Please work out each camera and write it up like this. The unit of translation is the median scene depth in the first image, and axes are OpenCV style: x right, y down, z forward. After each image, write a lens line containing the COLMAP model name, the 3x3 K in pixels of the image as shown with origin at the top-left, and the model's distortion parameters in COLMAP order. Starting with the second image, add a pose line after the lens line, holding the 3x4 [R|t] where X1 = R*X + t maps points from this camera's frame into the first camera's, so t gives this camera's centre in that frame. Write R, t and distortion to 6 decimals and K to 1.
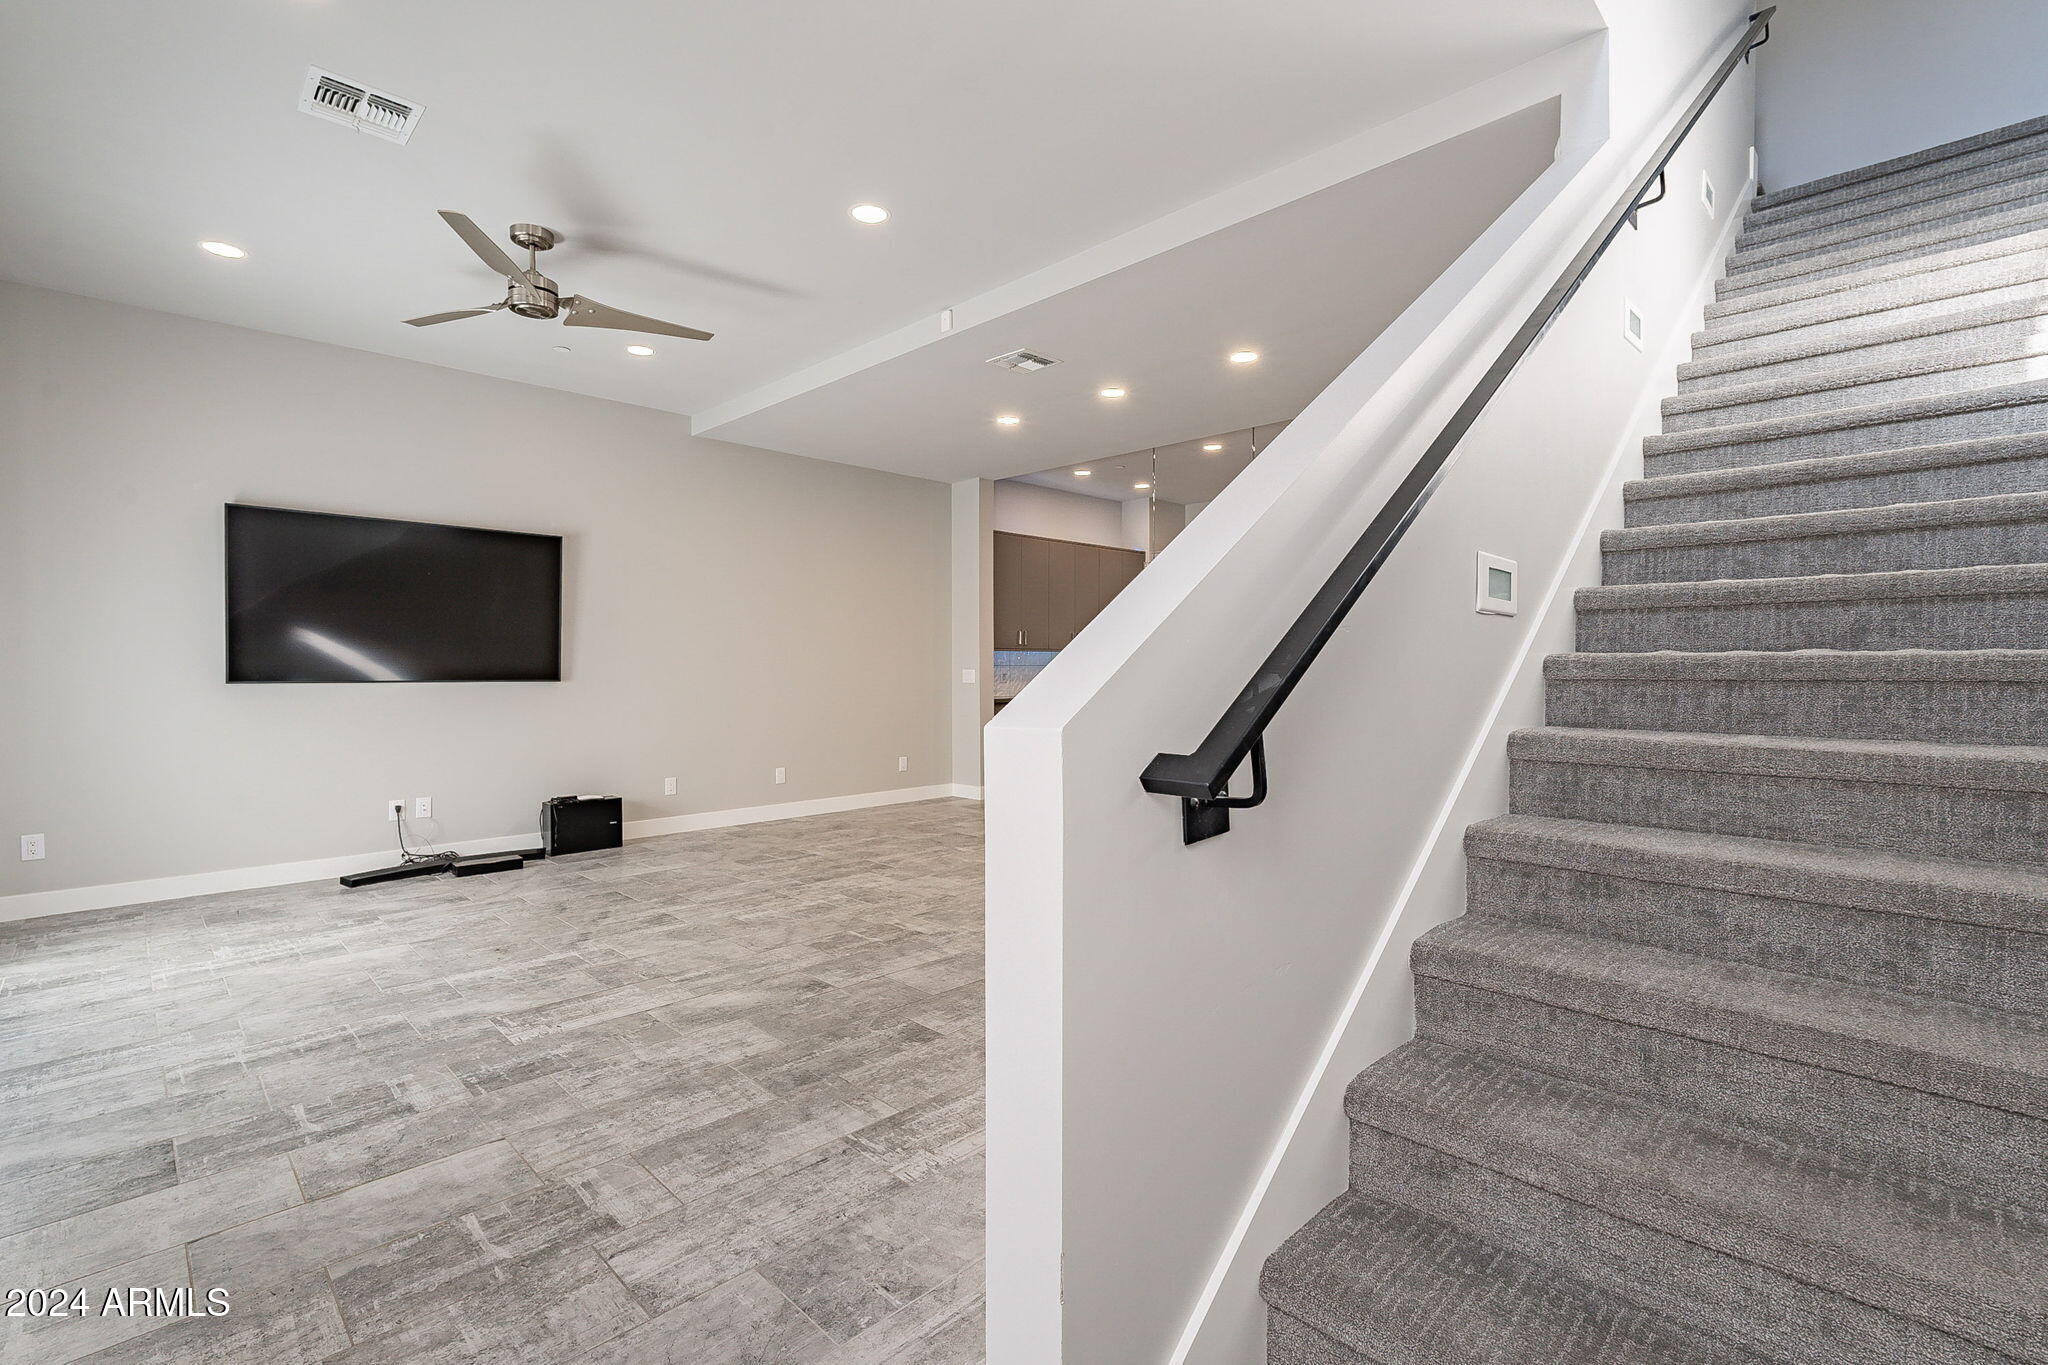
lens RADIAL K [[903.3, 0, 1024.6], [0, 903.3, 683.3], [0, 0, 1]] dist [-0.004071, -0.000582]
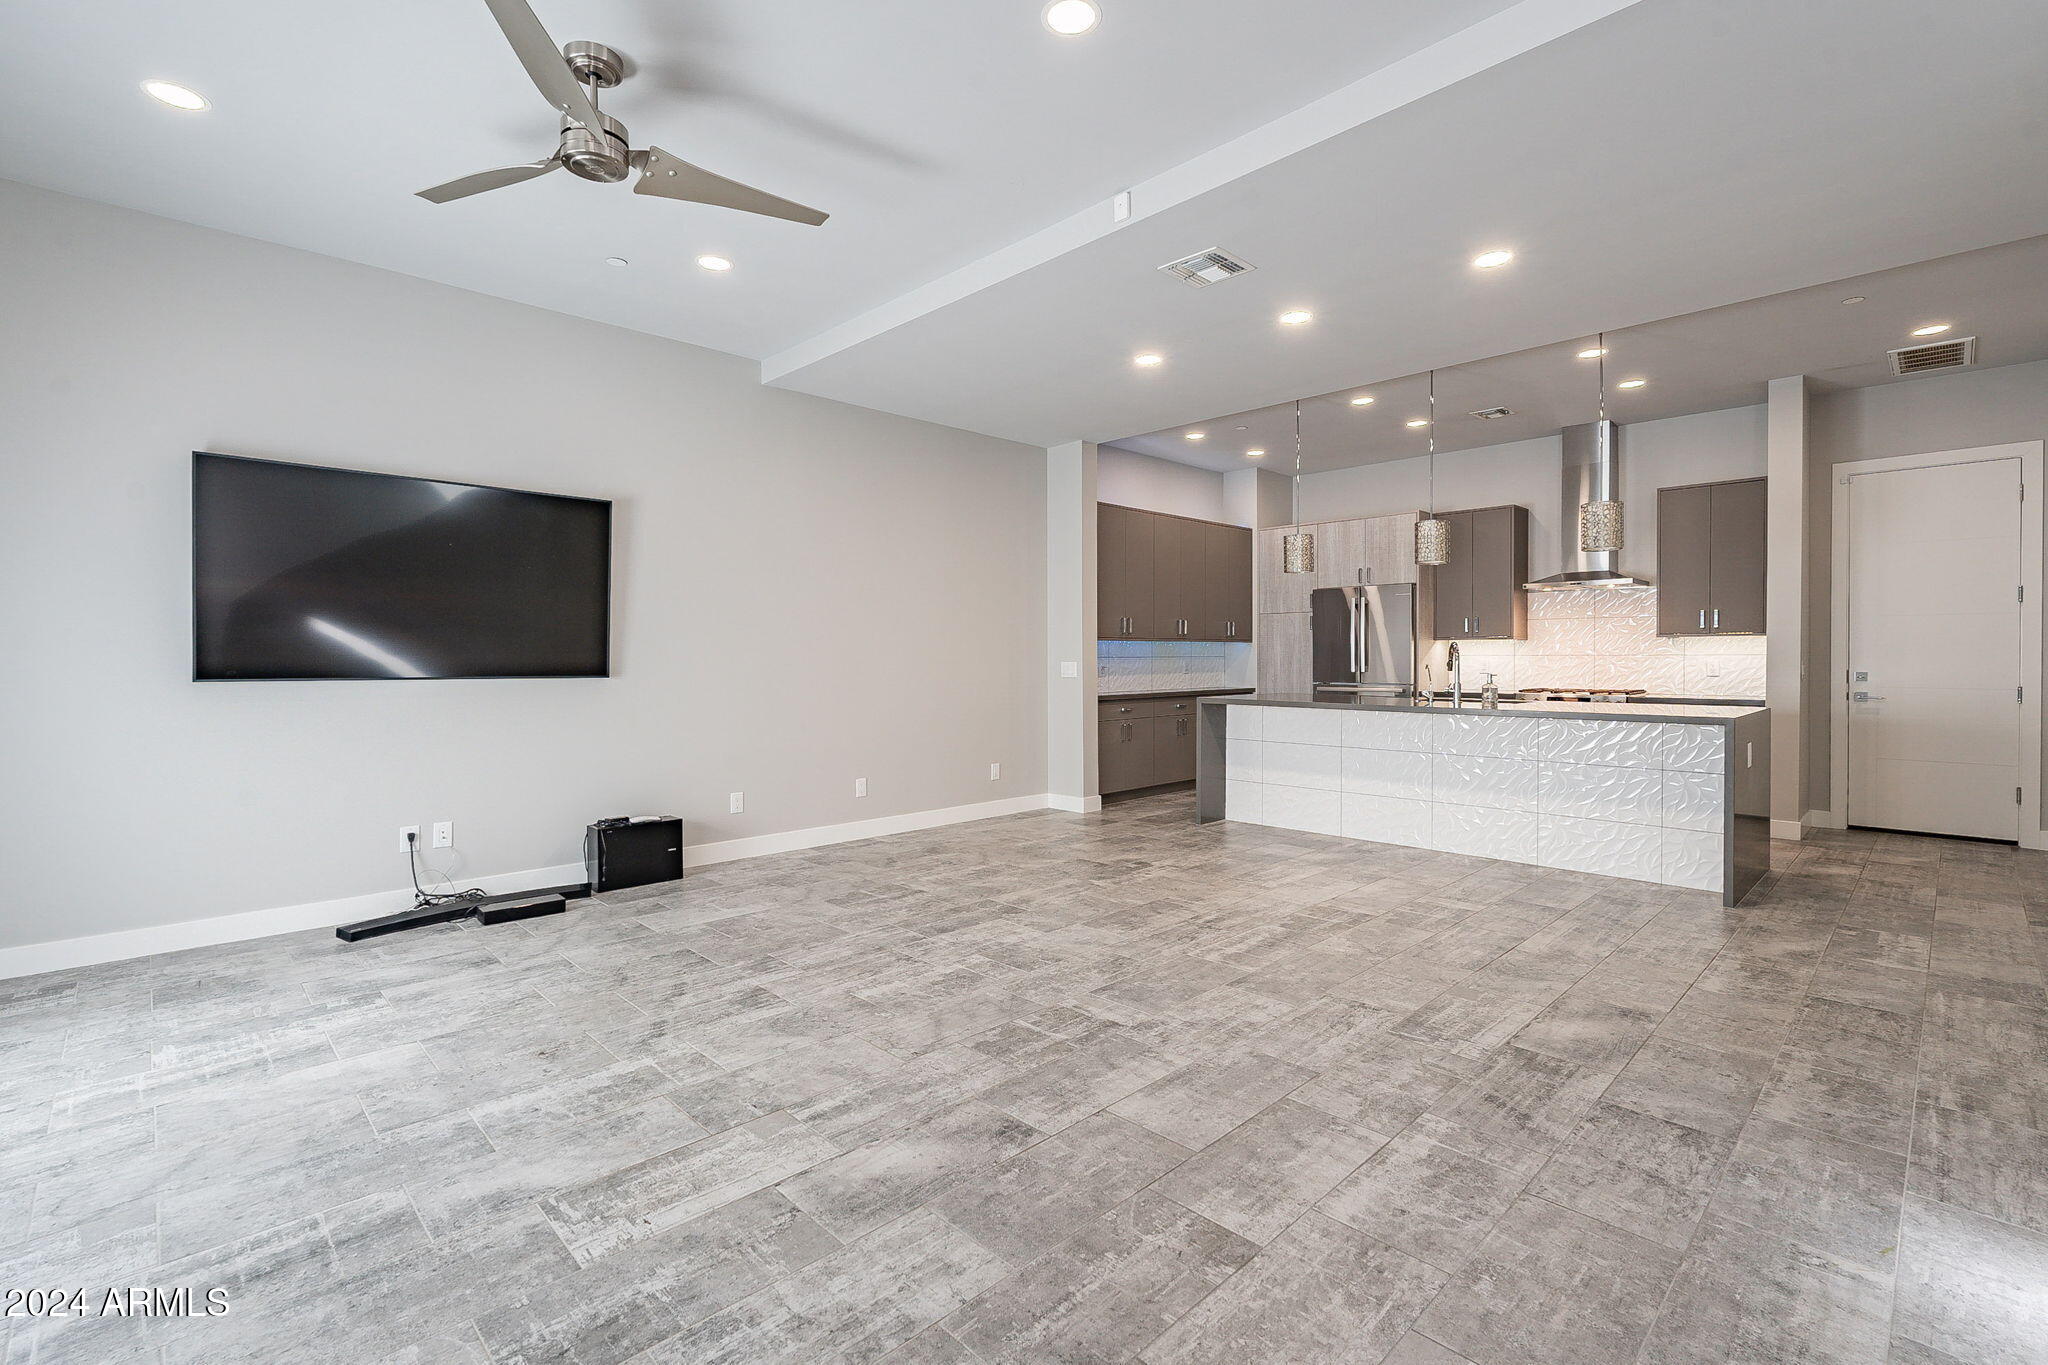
lens RADIAL K [[903.3, 0, 1028.5], [0, 903.3, 665.6], [0, 0, 1]] dist [-0.004071, -0.000582]
pose [[0.999886, -0.001840, -0.014985, -0.152913], [0.001687, 0.999946, -0.010258, -0.004639], [0.015003, 0.010231, 0.999835, 0.234377]]
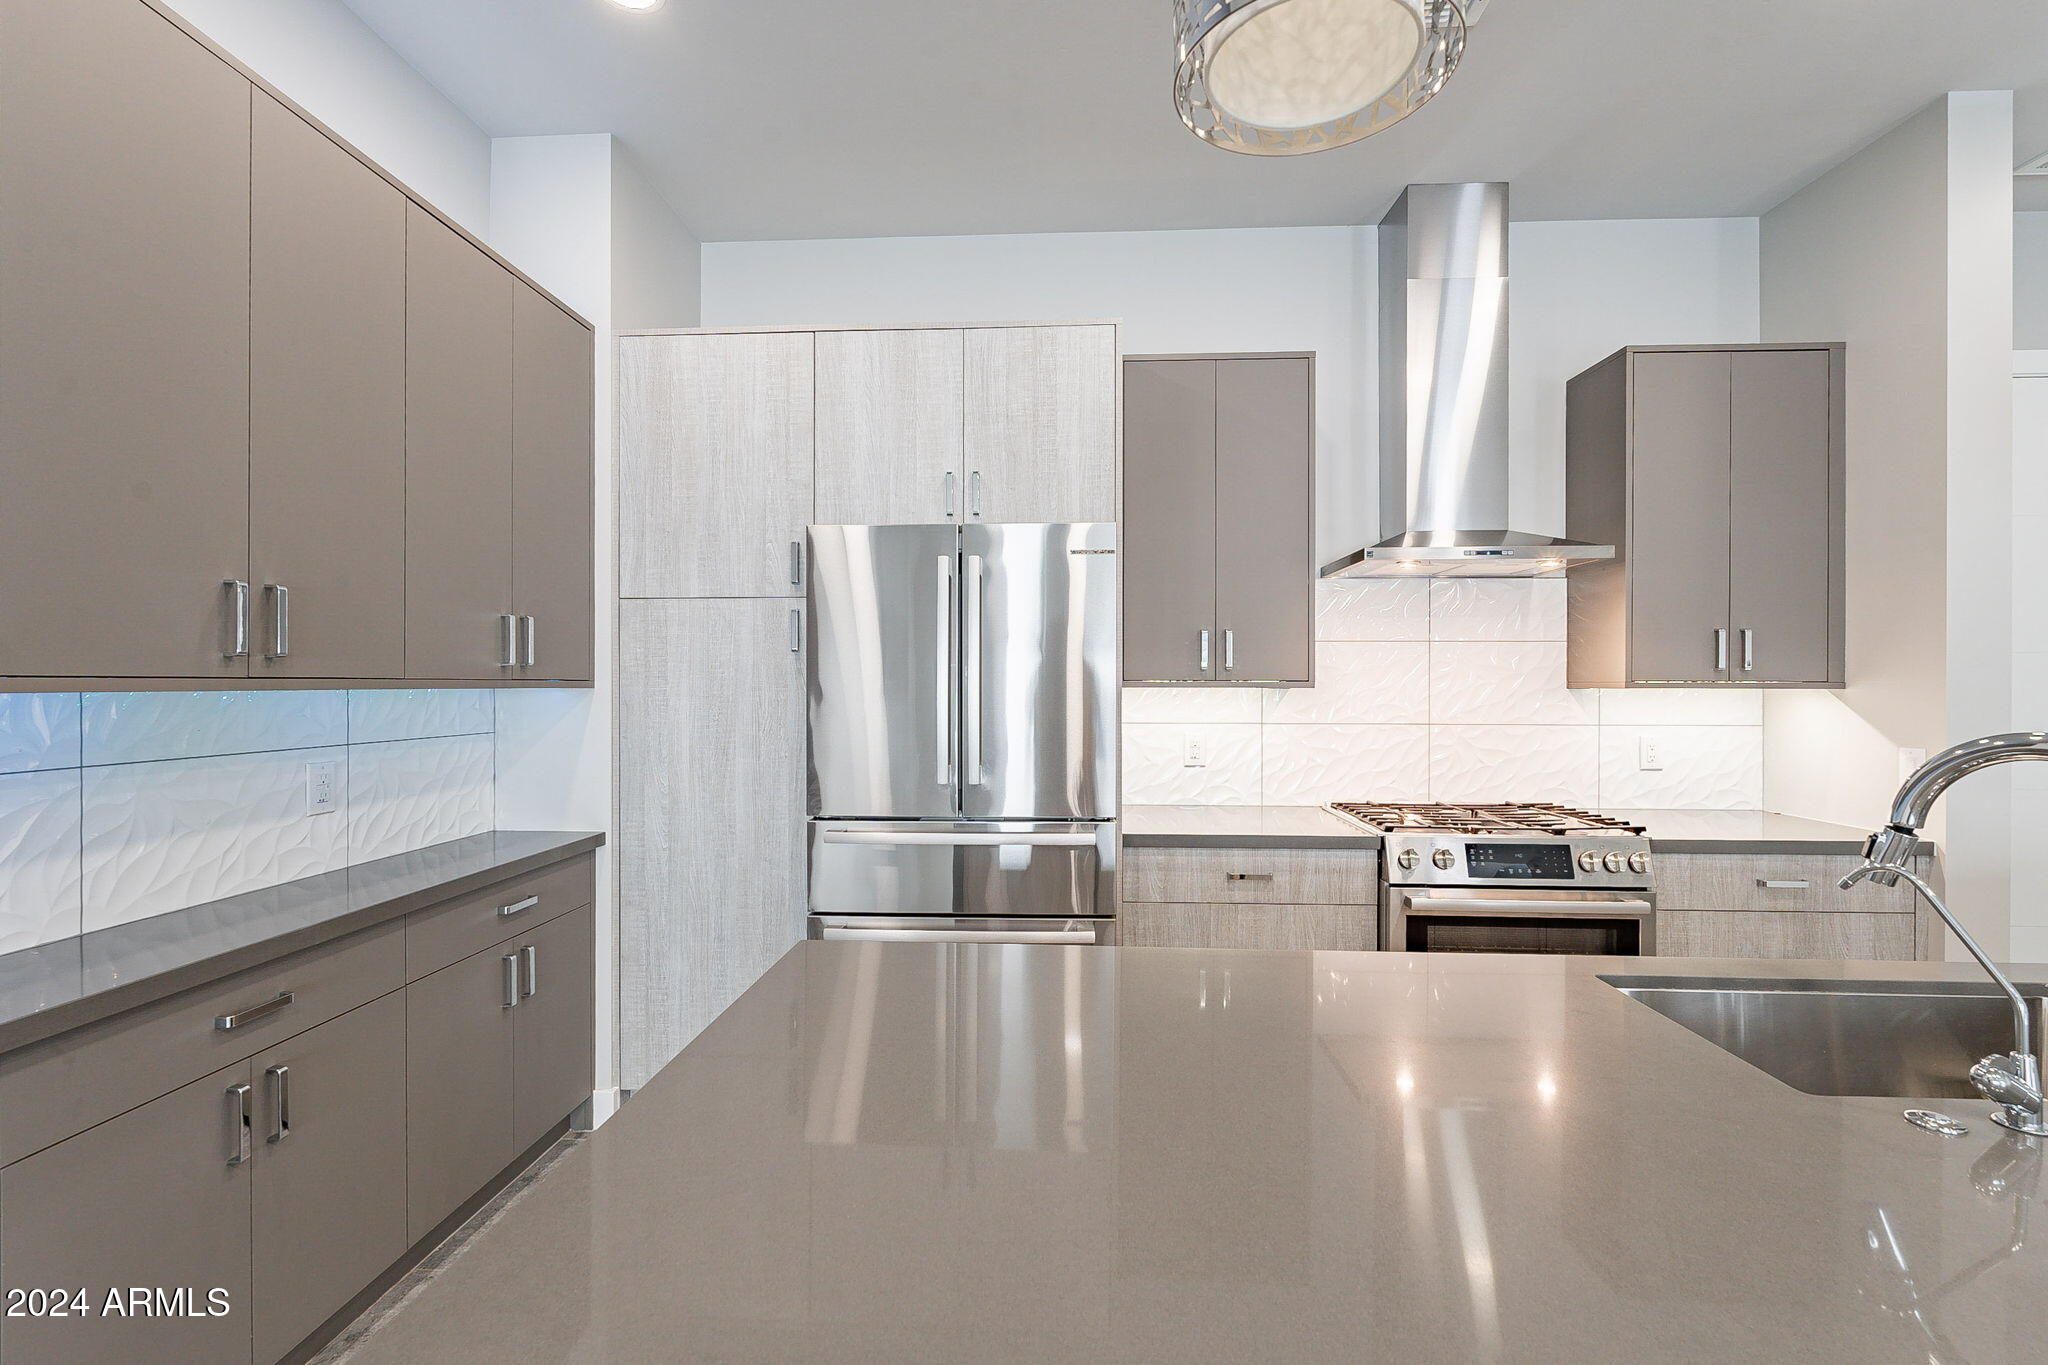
lens RADIAL K [[903.3, 0, 1029.1], [0, 903.3, 685.5], [0, 0, 1]] dist [-0.004071, -0.000582]
pose [[0.740892, 0.000636, 0.671624, 0.099513], [0.013722, 0.999776, -0.016084, -0.059836], [-0.671484, 0.021133, 0.740718, 1.489705]]
